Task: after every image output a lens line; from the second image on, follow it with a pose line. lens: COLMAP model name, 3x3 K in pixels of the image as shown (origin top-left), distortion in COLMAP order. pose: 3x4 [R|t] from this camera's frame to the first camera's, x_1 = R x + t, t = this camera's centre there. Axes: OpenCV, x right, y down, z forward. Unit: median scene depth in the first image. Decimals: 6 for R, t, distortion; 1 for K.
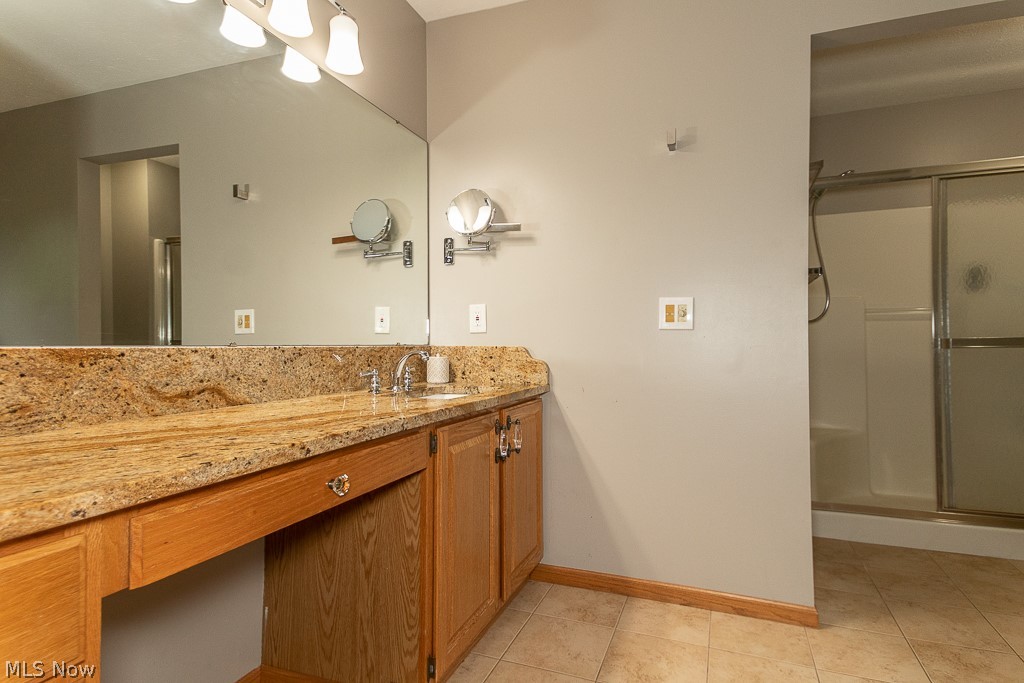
lens RADIAL K [[527.0, 0, 521.9], [0, 527.0, 339.6], [0, 0, 1]] dist [0.011809, -0.000671]
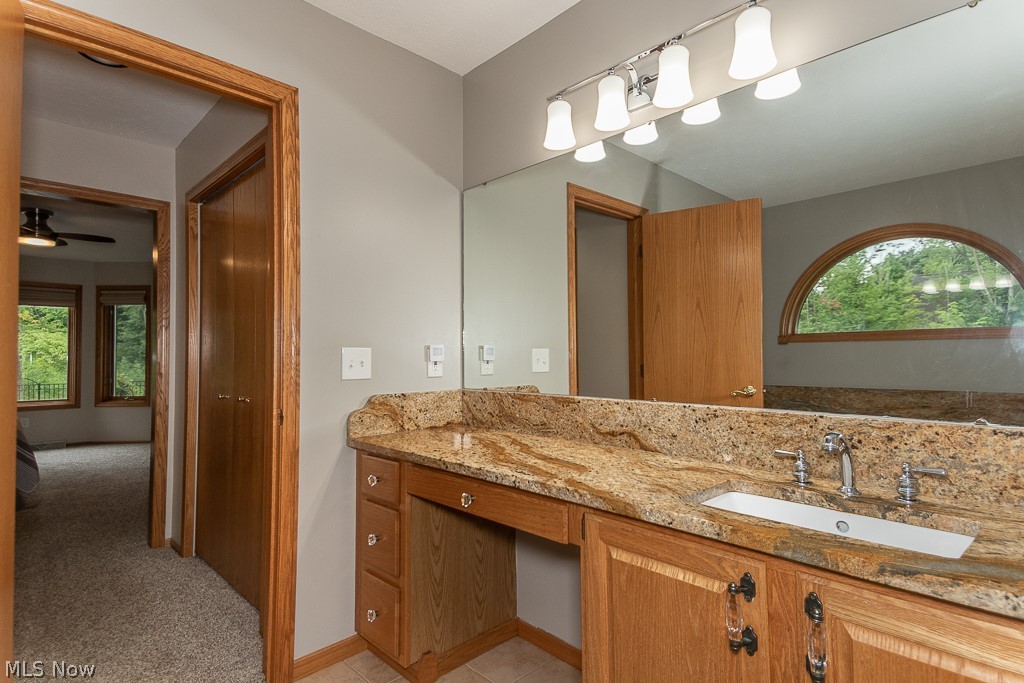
lens RADIAL K [[527.0, 0, 512.4], [0, 527.0, 341.6], [0, 0, 1]] dist [0.011809, -0.000671]
pose [[-0.424839, -0.021616, -0.905011, 0.655424], [0.009895, 0.999544, -0.028519, -0.089756], [0.905215, -0.021071, -0.424431, 1.177961]]
